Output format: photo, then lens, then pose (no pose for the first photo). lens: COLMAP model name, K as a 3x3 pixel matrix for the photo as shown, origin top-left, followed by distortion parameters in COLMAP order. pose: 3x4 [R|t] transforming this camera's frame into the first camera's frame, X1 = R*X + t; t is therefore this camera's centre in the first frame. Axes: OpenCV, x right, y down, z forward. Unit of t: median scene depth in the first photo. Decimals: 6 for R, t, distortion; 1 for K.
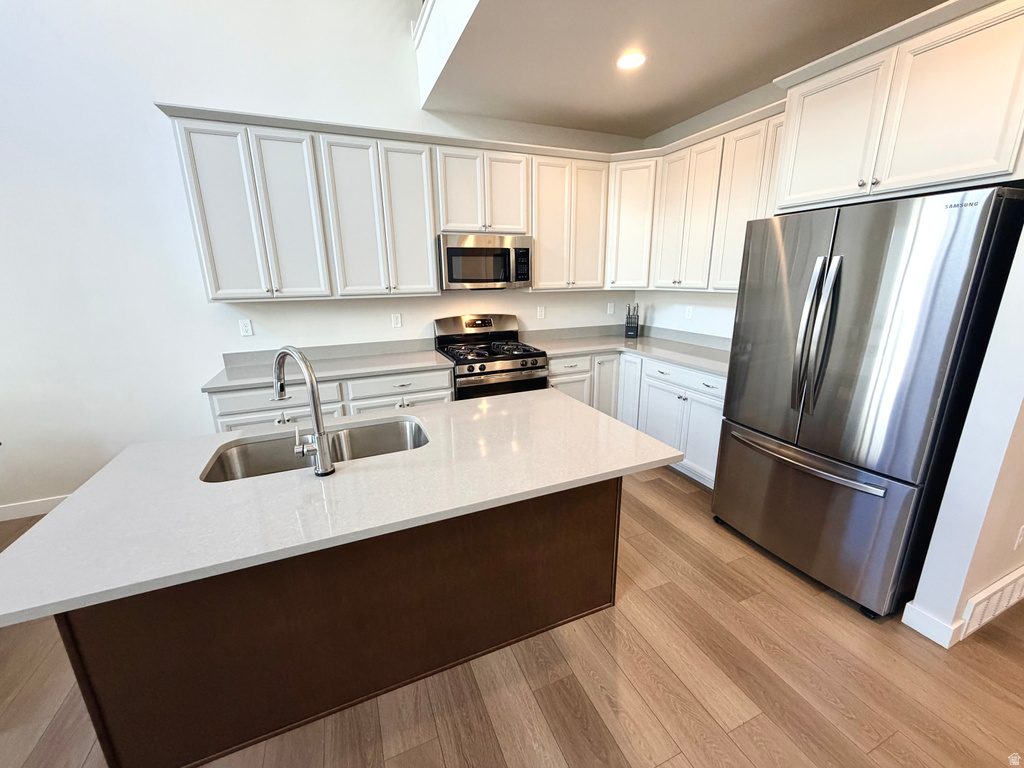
lens RADIAL K [[407.9, 0, 508.9], [0, 407.9, 383.0], [0, 0, 1]] dist [-0.002224, -0.000232]
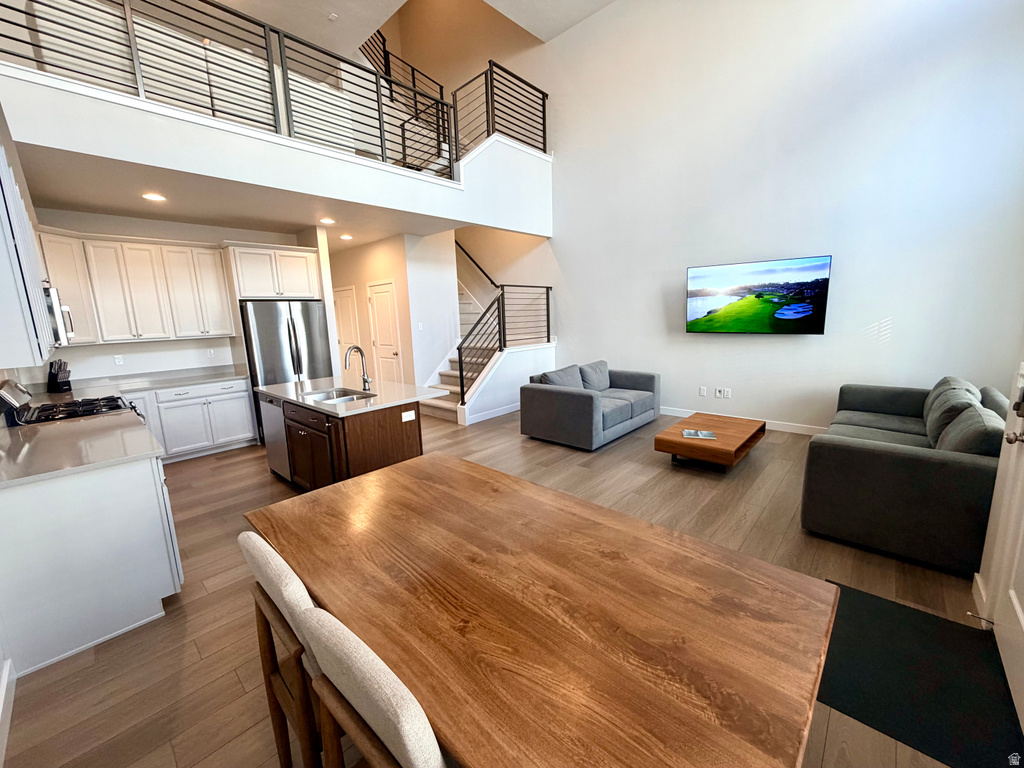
lens RADIAL K [[407.9, 0, 508.9], [0, 407.9, 383.0], [0, 0, 1]] dist [-0.002224, -0.000232]
pose [[-0.407339, -0.121751, 0.905125, -1.453774], [0.275410, 0.928560, 0.248848, -0.104557], [-0.870761, 0.350645, -0.344707, 0.481318]]
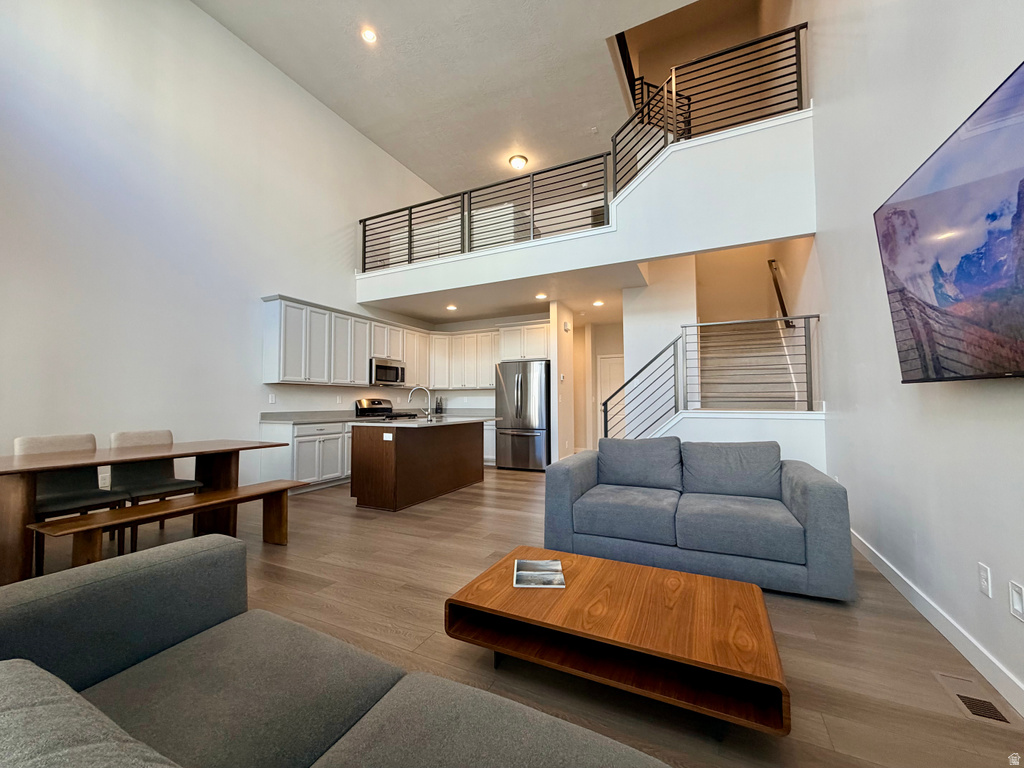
lens RADIAL K [[407.9, 0, 508.9], [0, 407.9, 383.0], [0, 0, 1]] dist [-0.002224, -0.000232]
pose [[0.756708, 0.042389, 0.652377, -1.011635], [0.161158, 0.955005, -0.248984, 0.402770], [-0.633578, 0.293544, 0.715829, -0.940416]]
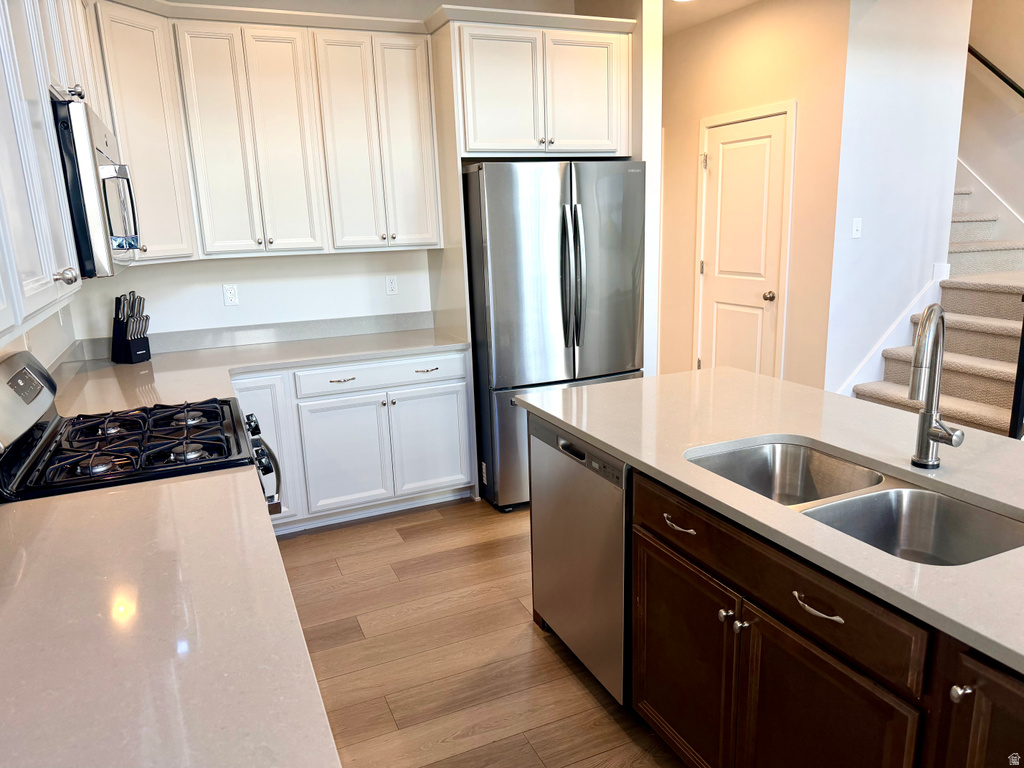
lens RADIAL K [[720.1, 0, 510.8], [0, 720.1, 388.0], [0, 0, 1]] dist [0.087049, -0.135538]
pose [[-0.011686, -0.216677, 0.976173, -0.755044], [0.290261, 0.933469, 0.210673, -0.180652], [-0.956876, 0.285807, 0.051985, 0.709744]]
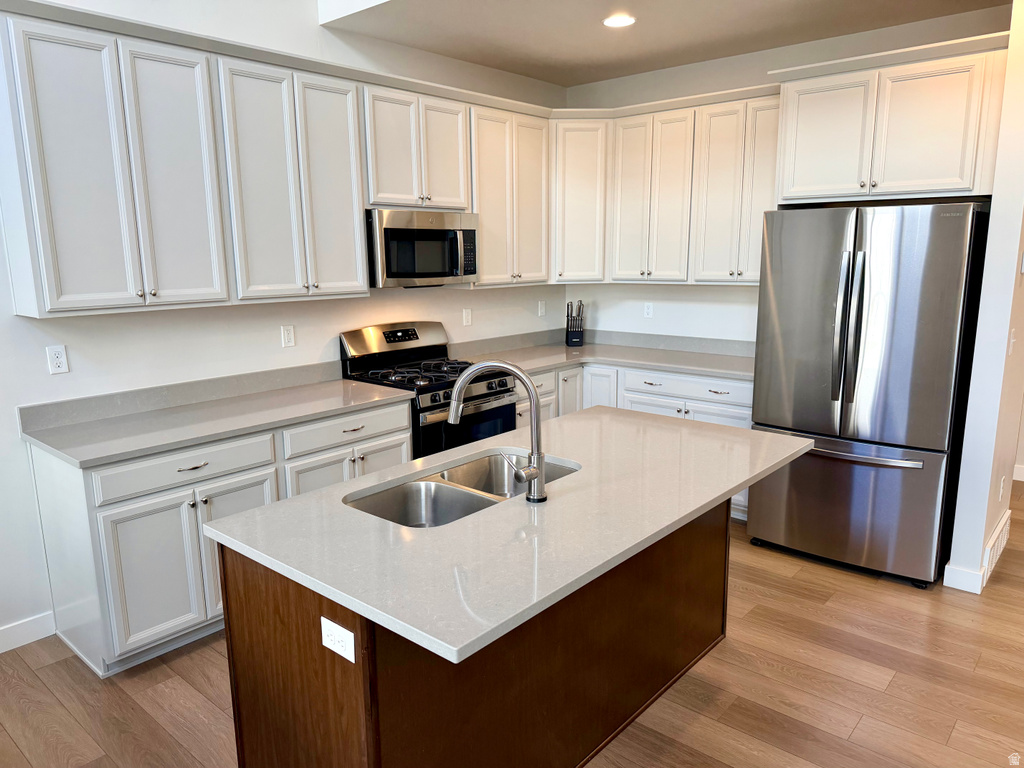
lens RADIAL K [[720.1, 0, 510.8], [0, 720.1, 388.0], [0, 0, 1]] dist [0.087049, -0.135538]
pose [[0.898414, -0.078391, 0.432097, -0.510098], [0.109890, 0.992766, -0.048375, 0.021934], [-0.425179, 0.090944, 0.900529, -0.177409]]
